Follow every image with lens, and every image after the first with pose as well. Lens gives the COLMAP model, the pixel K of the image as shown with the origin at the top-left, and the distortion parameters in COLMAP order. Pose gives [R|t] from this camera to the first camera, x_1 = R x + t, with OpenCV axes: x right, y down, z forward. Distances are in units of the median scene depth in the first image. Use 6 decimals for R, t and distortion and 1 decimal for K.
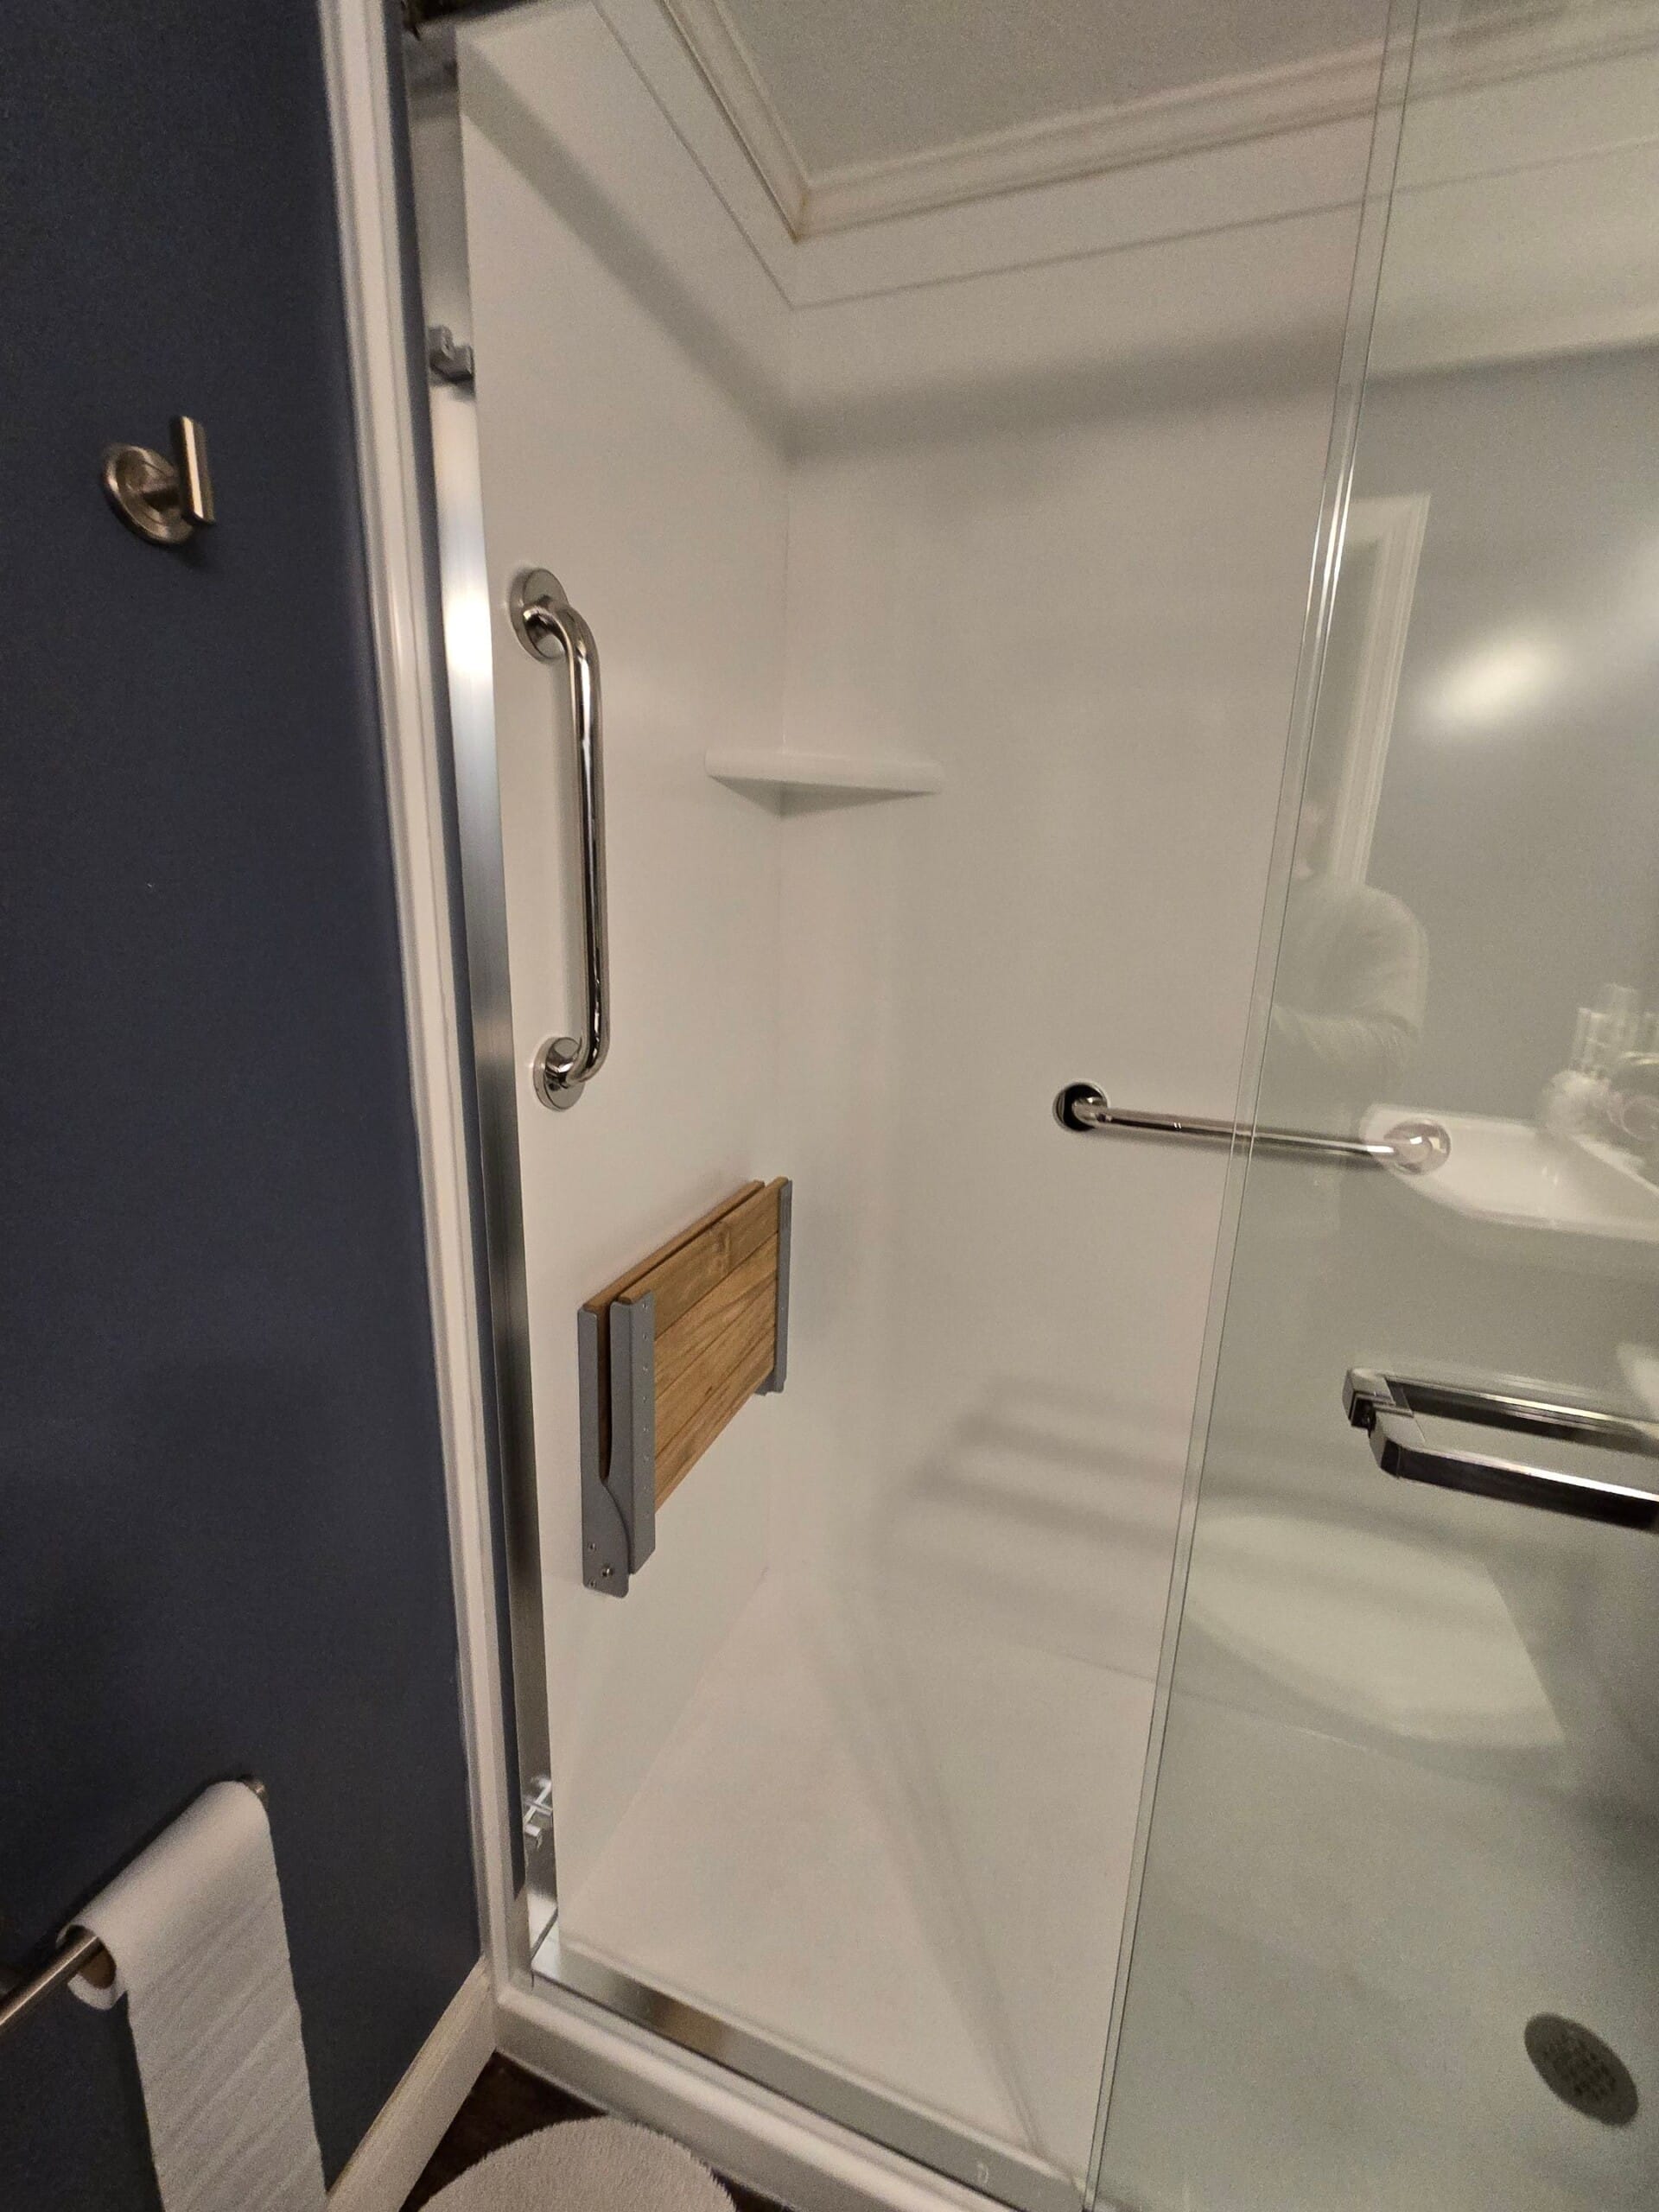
lens RADIAL K [[899.1, 0, 839.4], [0, 899.1, 1106.3], [0, 0, 1]] dist [-0.005269, 0.001482]
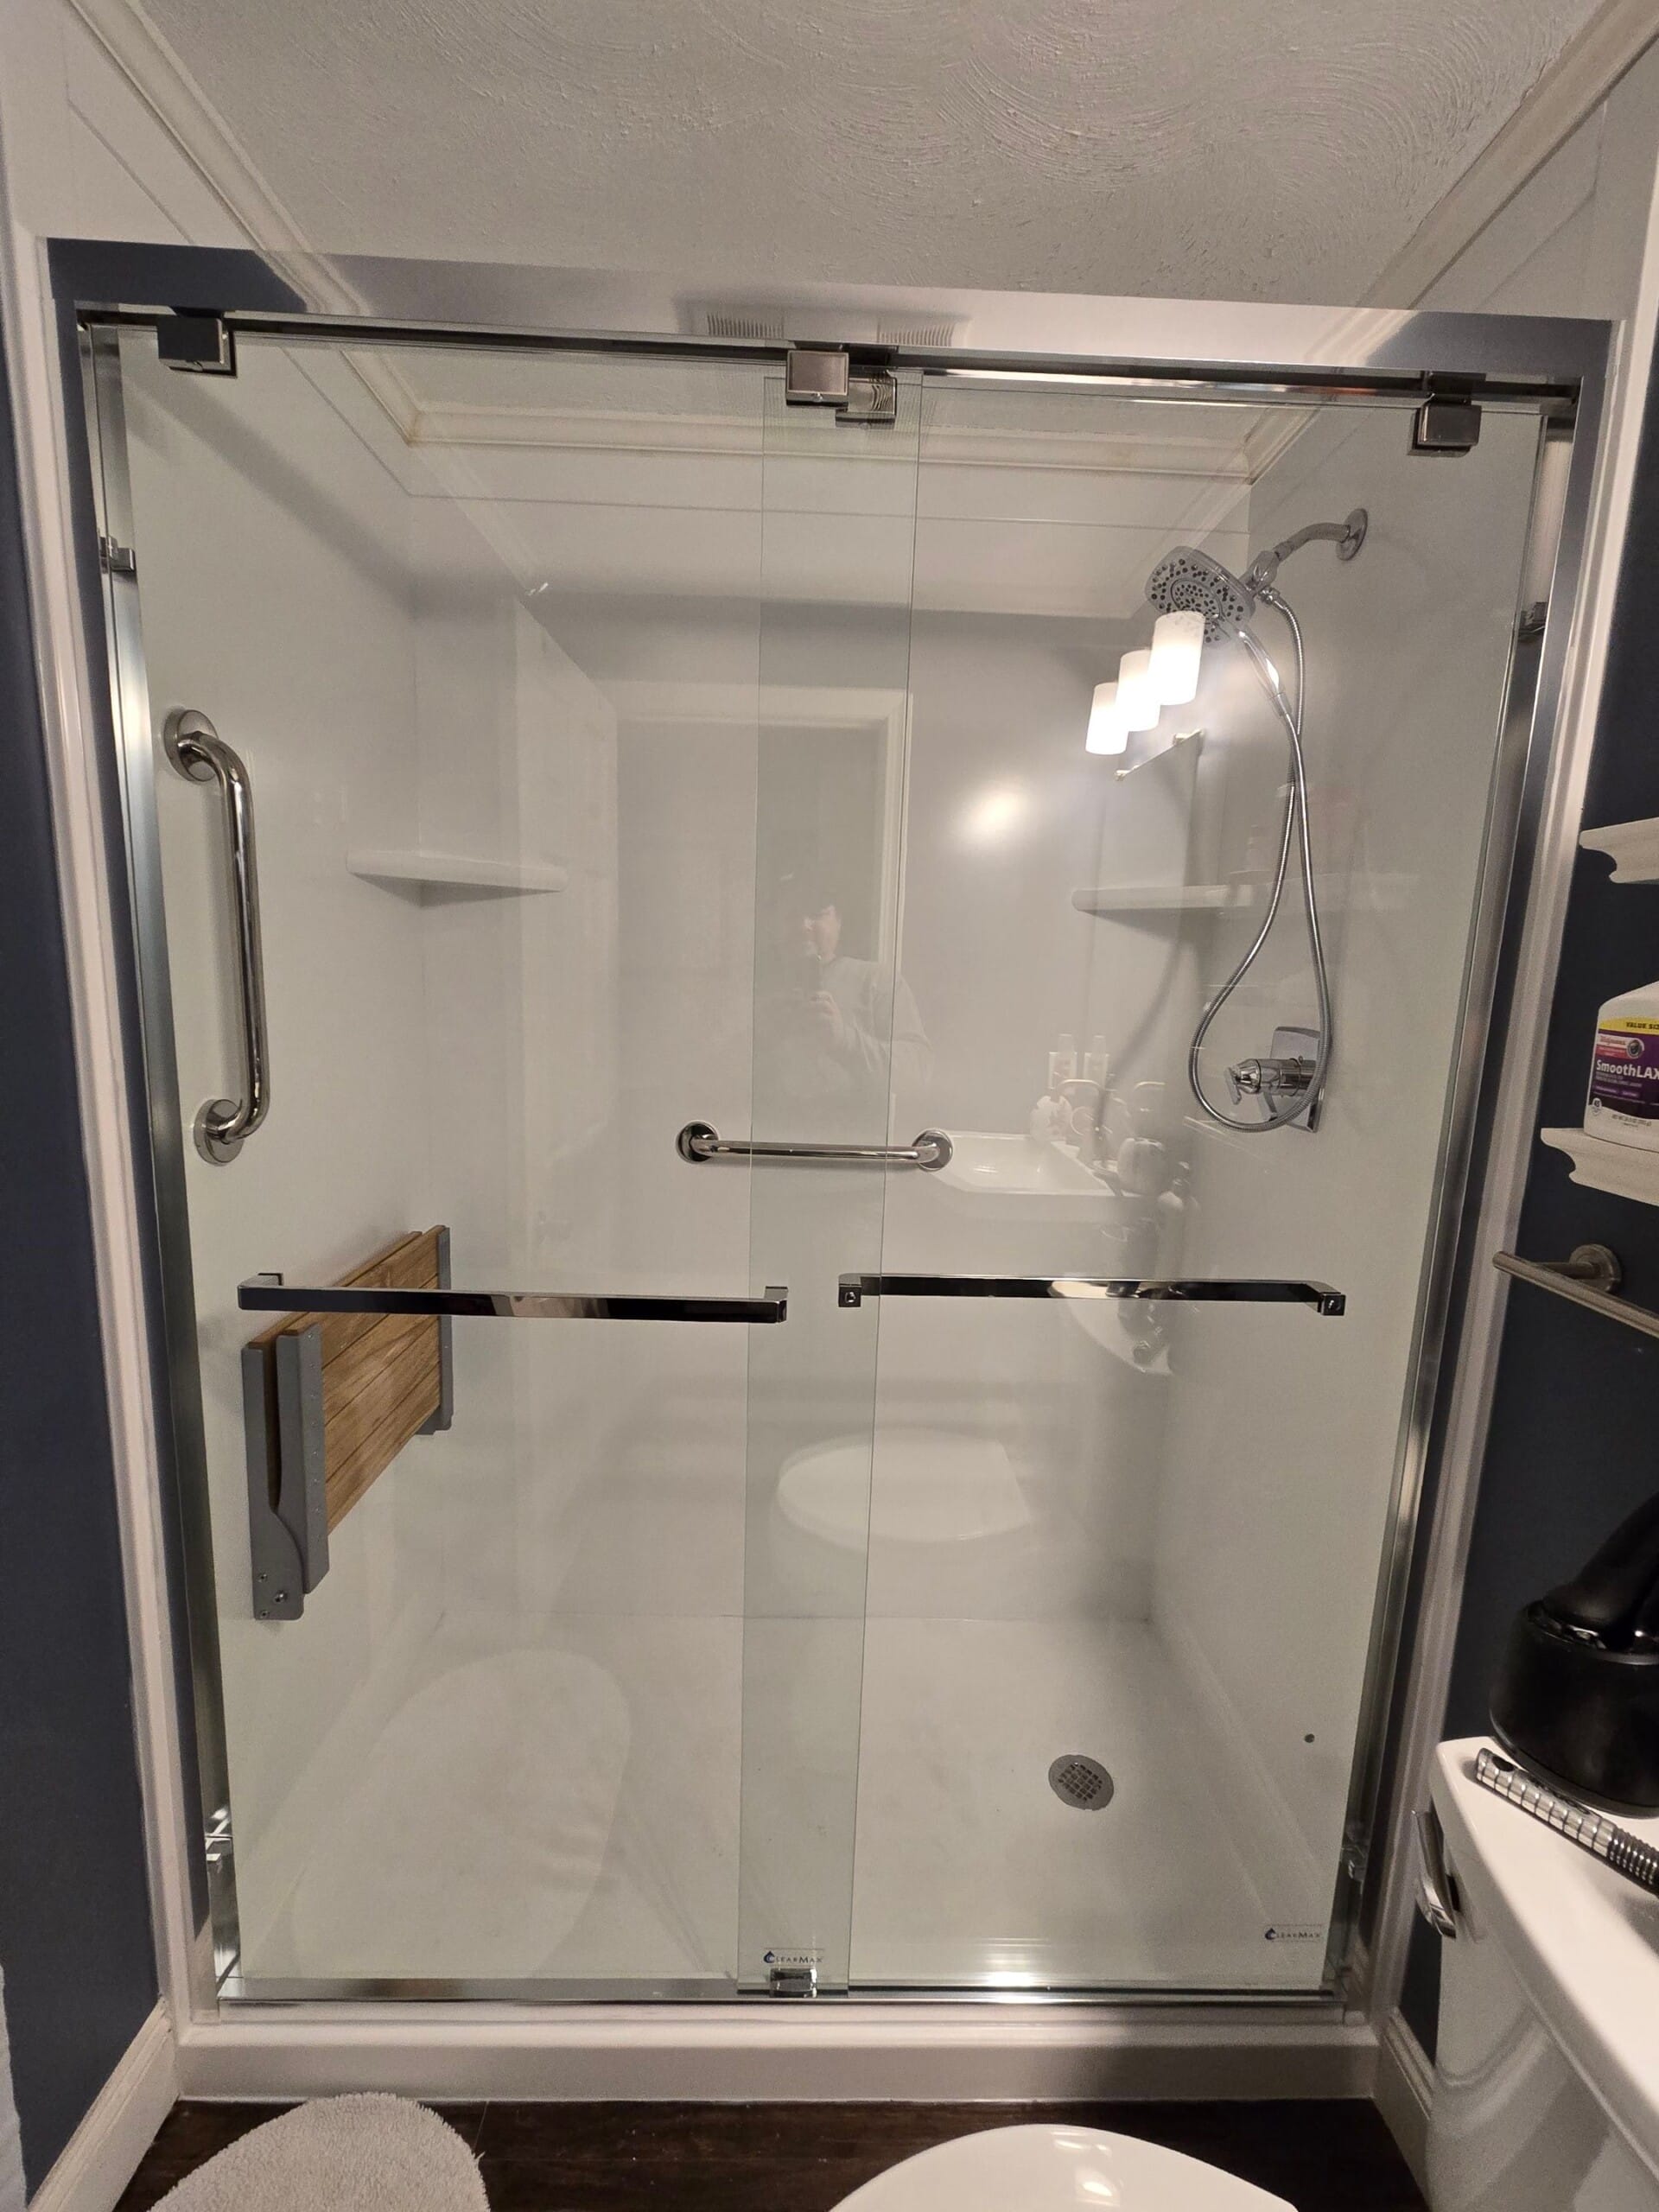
lens RADIAL K [[899.1, 0, 826.2], [0, 899.1, 1100.2], [0, 0, 1]] dist [-0.005269, 0.001482]
pose [[0.938028, -0.055095, 0.342153, 0.019974], [0.085629, 0.993517, -0.074777, 0.071105], [-0.335815, 0.099441, 0.936664, -0.307266]]
